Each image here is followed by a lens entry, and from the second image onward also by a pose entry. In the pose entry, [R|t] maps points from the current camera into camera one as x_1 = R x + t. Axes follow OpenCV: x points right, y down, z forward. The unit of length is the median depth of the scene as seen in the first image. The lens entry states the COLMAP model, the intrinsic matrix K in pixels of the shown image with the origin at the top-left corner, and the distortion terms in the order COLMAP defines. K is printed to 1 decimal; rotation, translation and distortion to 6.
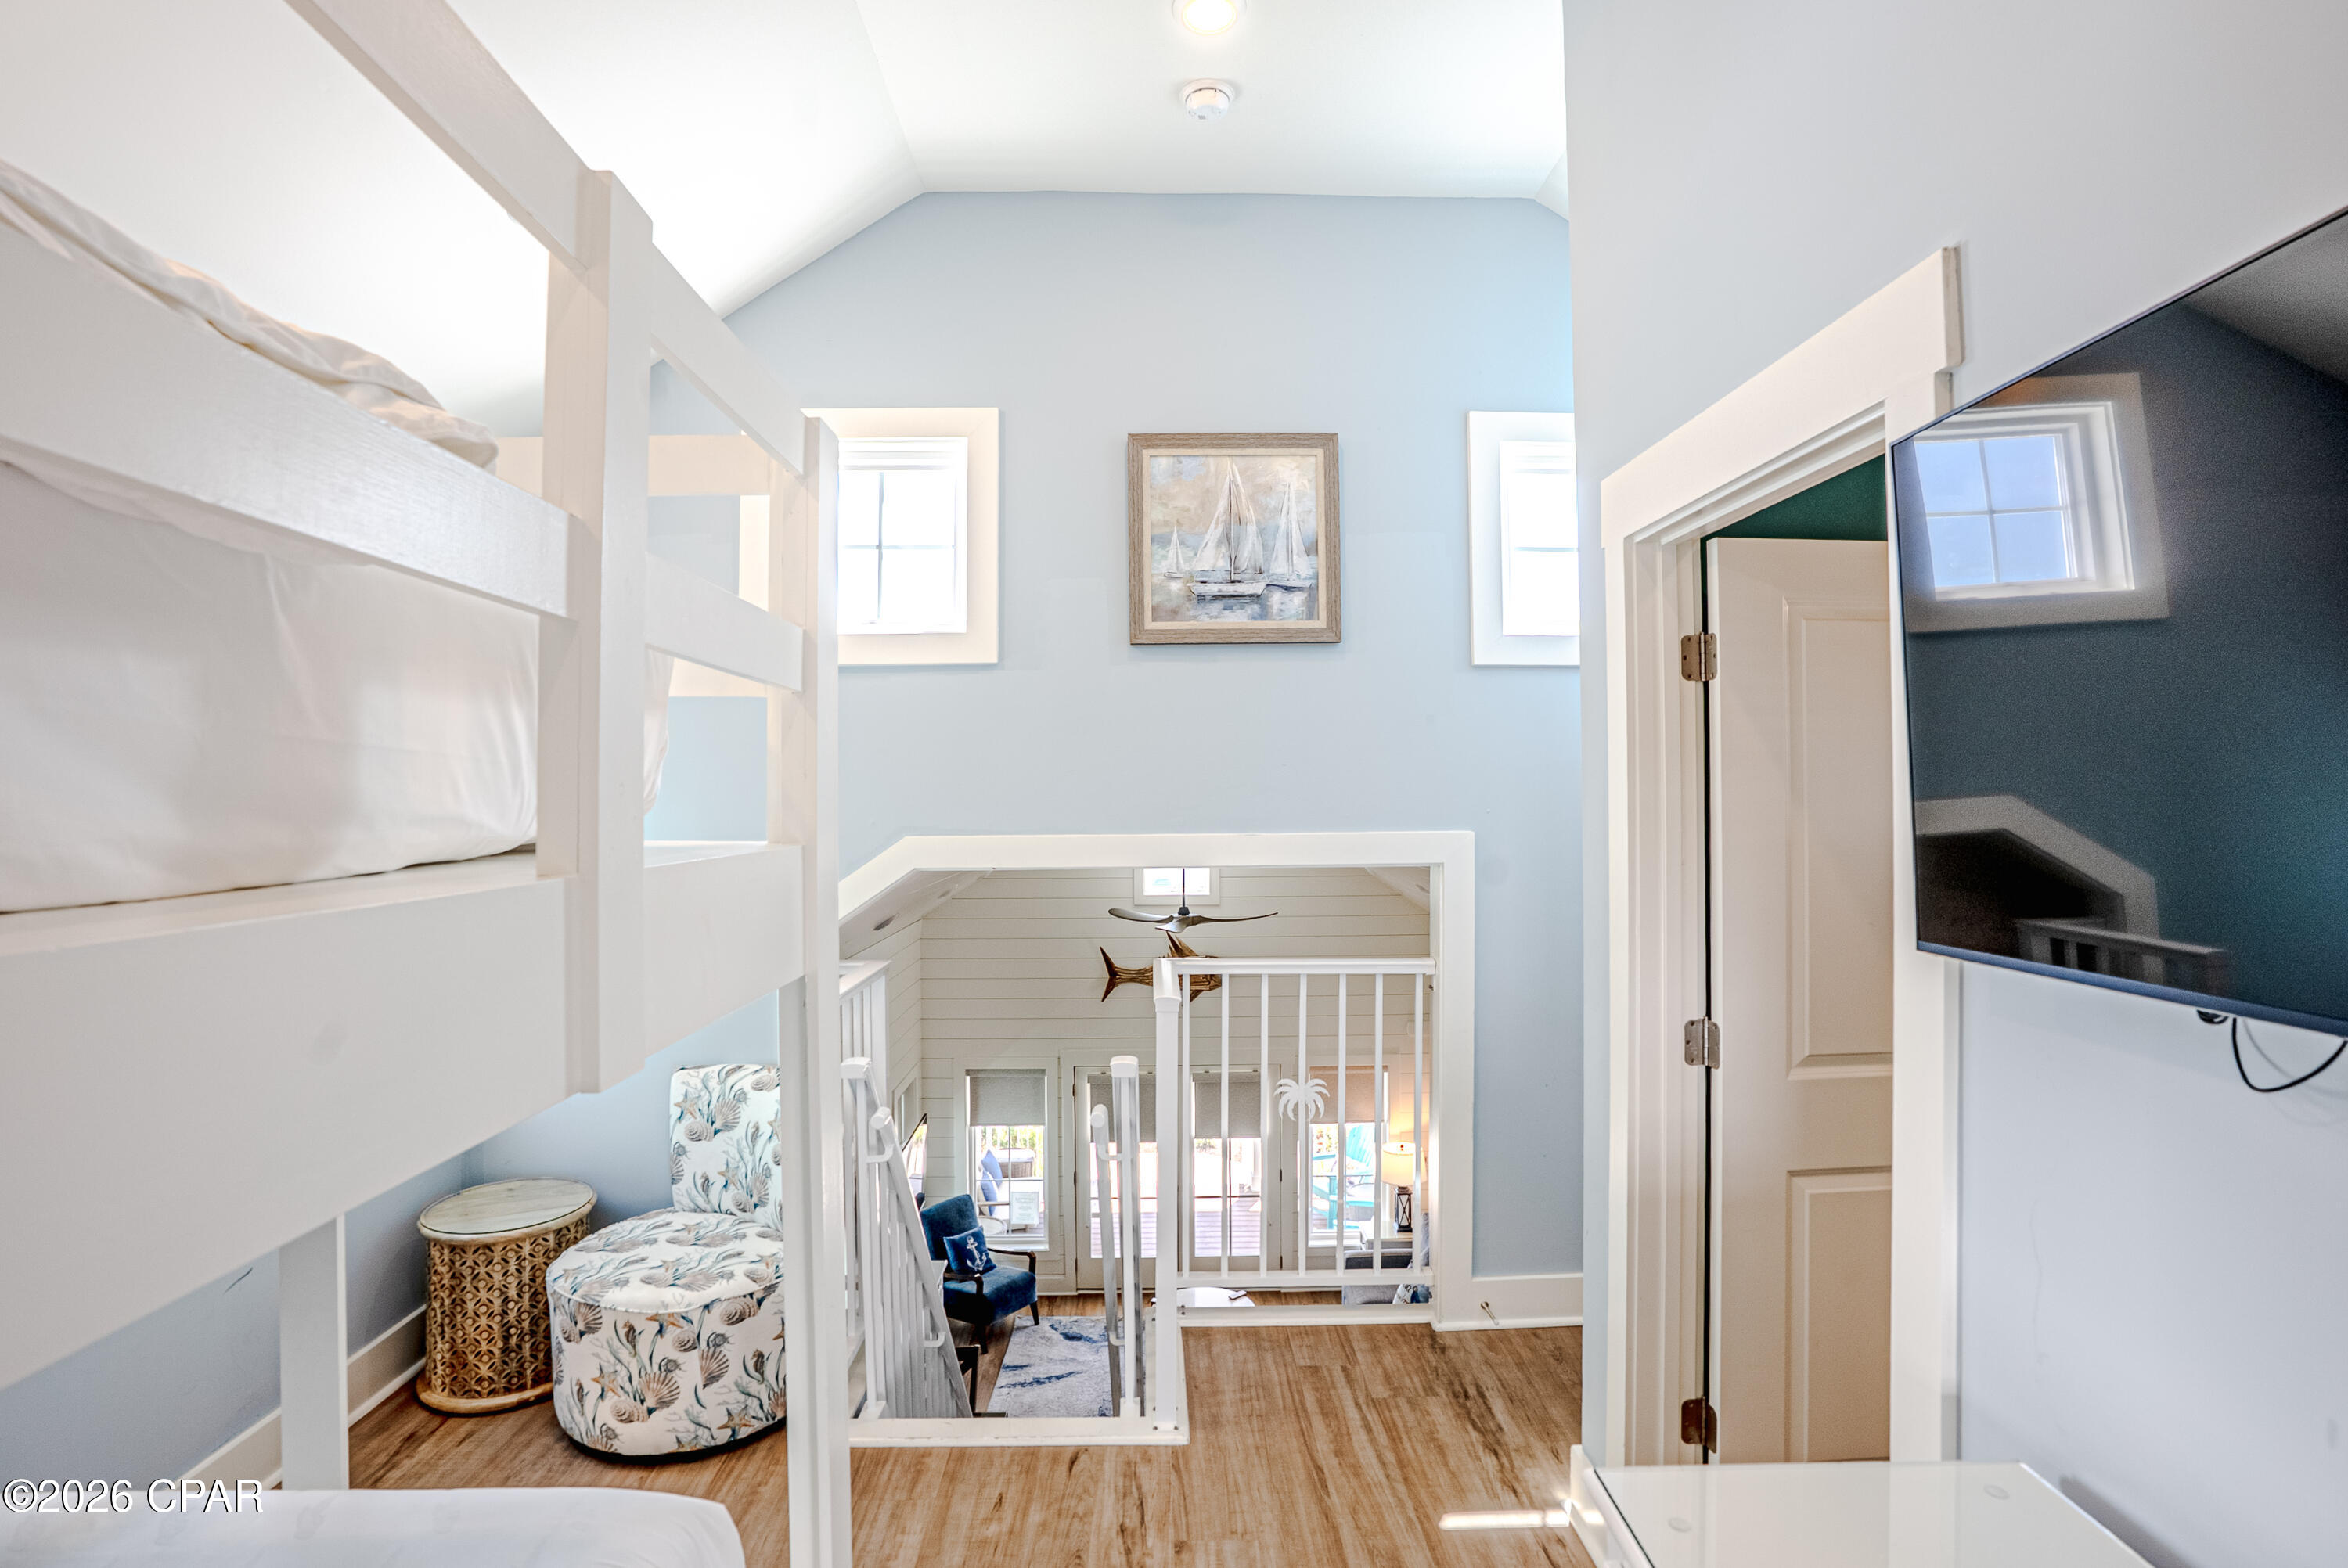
lens RADIAL K [[1114.2, 0, 1174.0], [0, 1114.2, 784.0], [0, 0, 1]] dist [-0.053316, 0.022165]
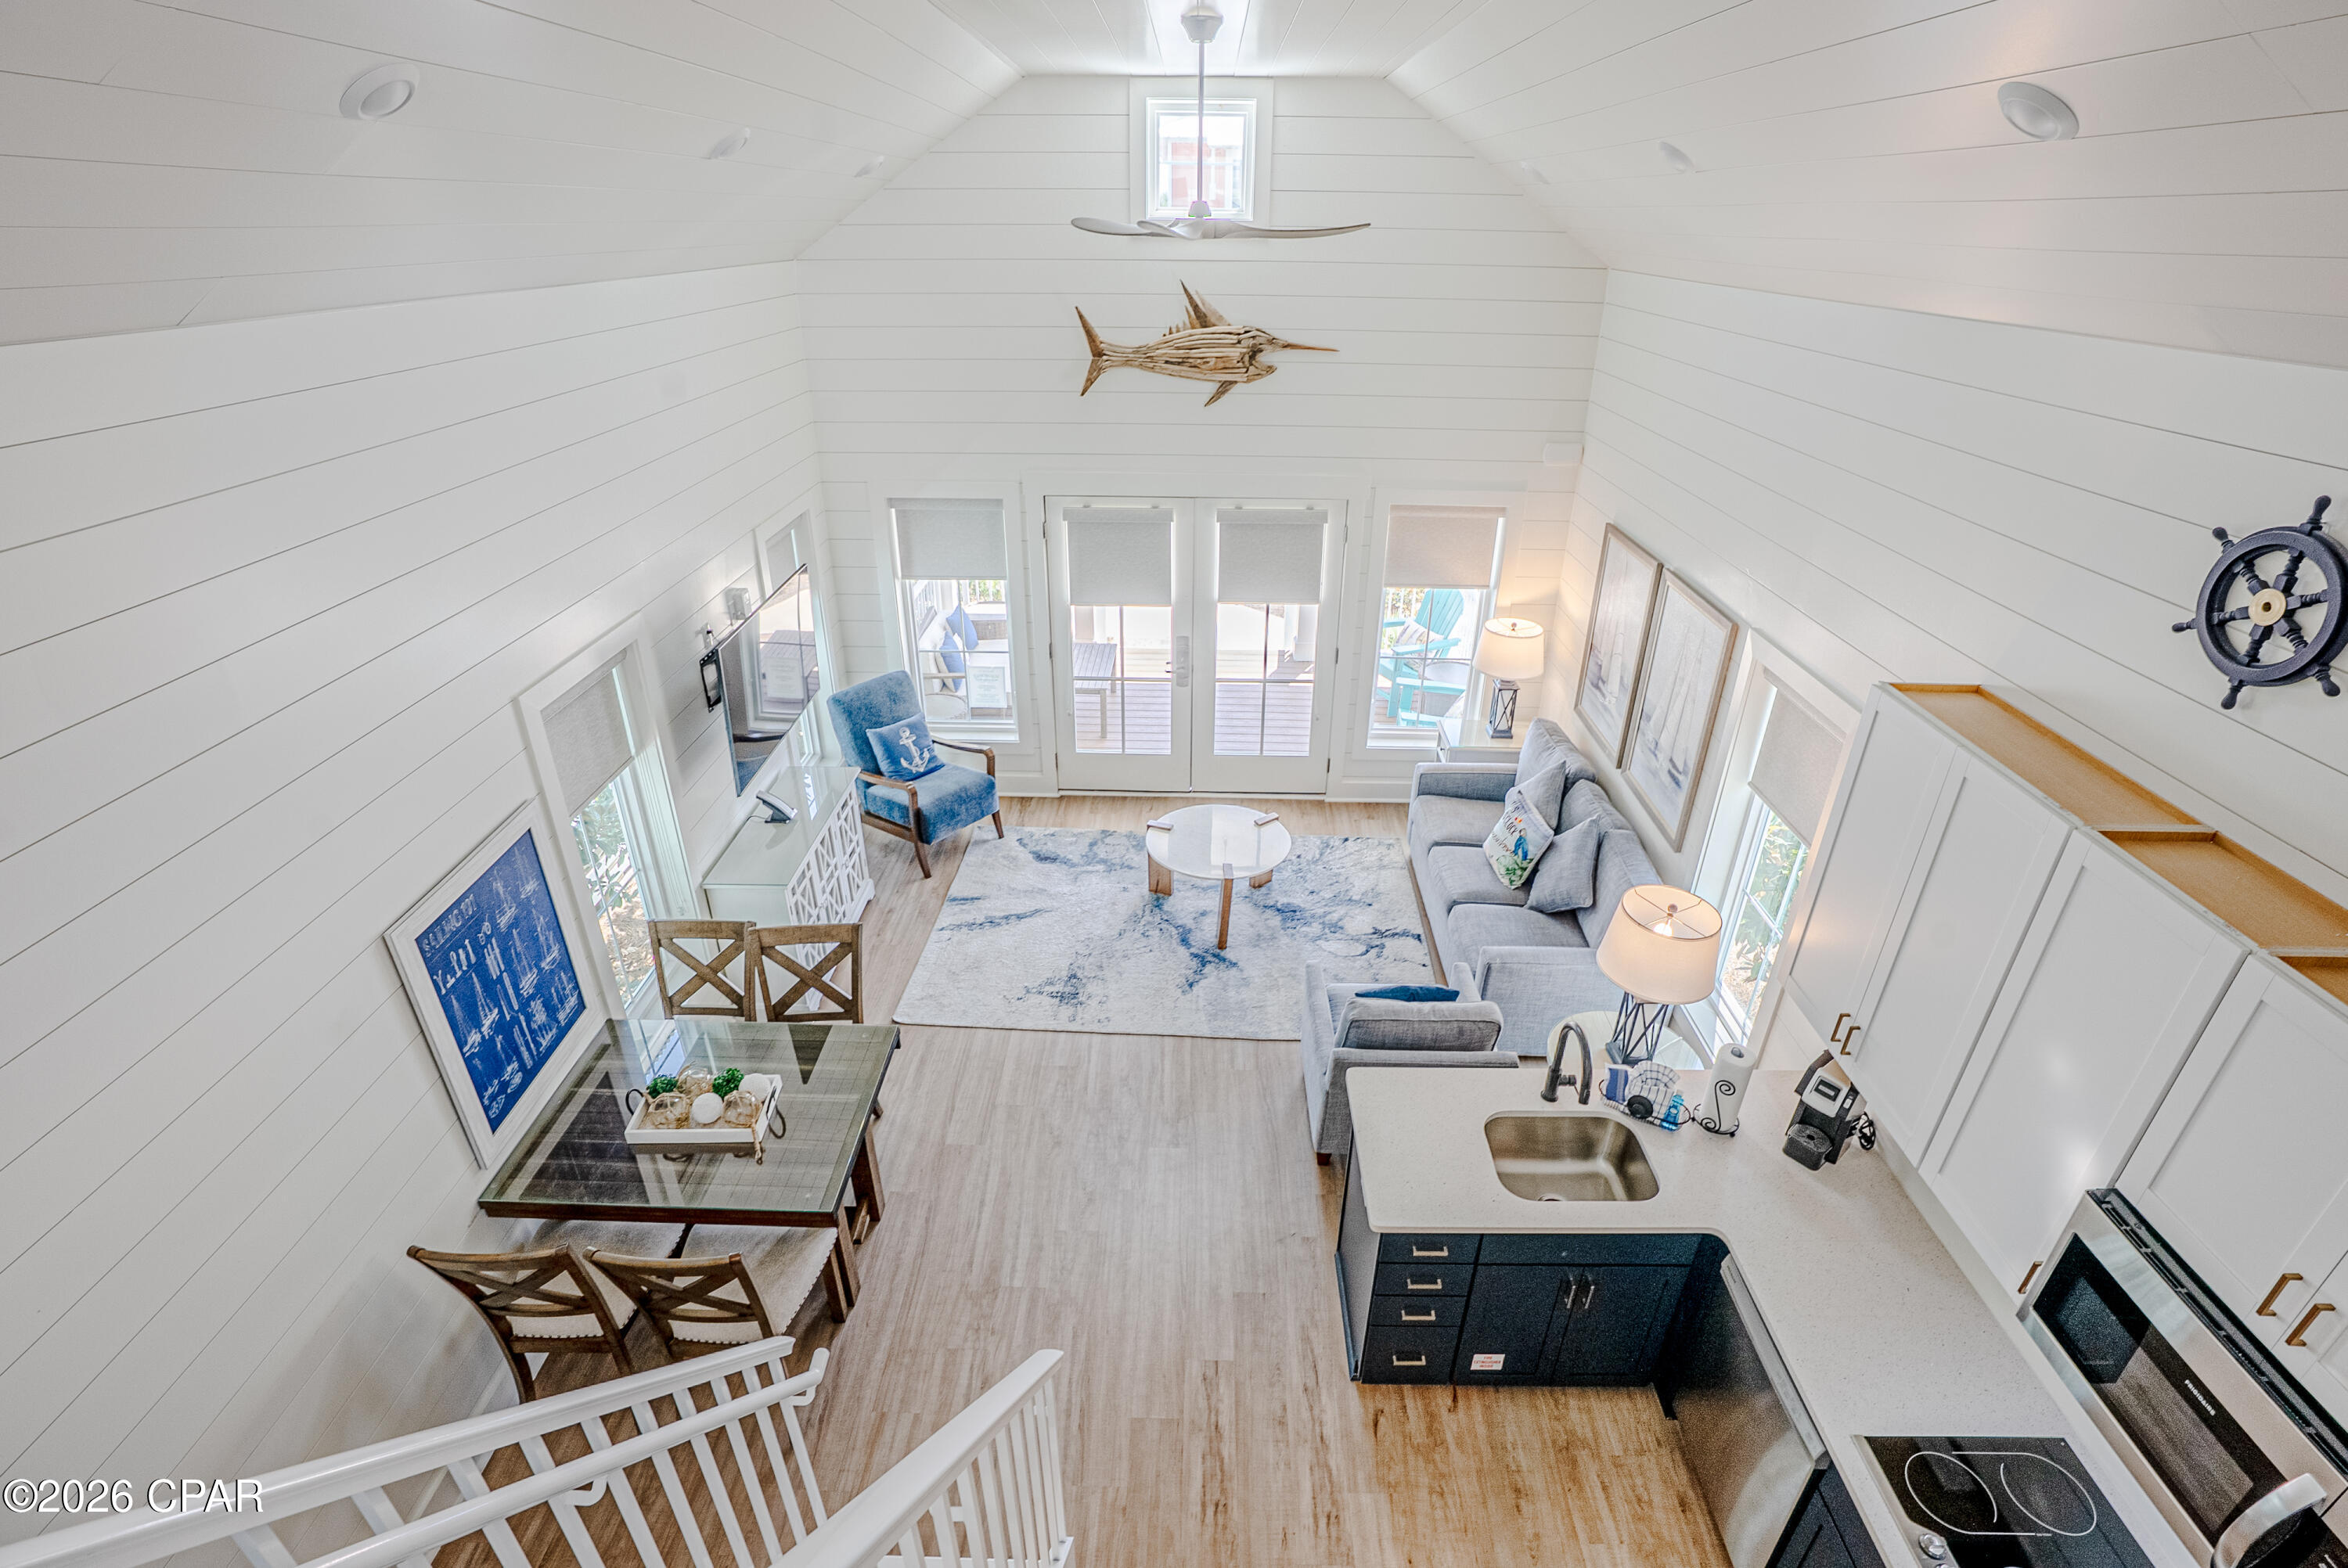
lens RADIAL K [[1114.2, 0, 1174.0], [0, 1114.2, 784.0], [0, 0, 1]] dist [-0.053316, 0.022165]
pose [[0.998863, 0.032838, -0.034558, 0.019492], [-0.012351, 0.878427, 0.477717, 0.086564], [0.046044, -0.476747, 0.877834, 0.335418]]
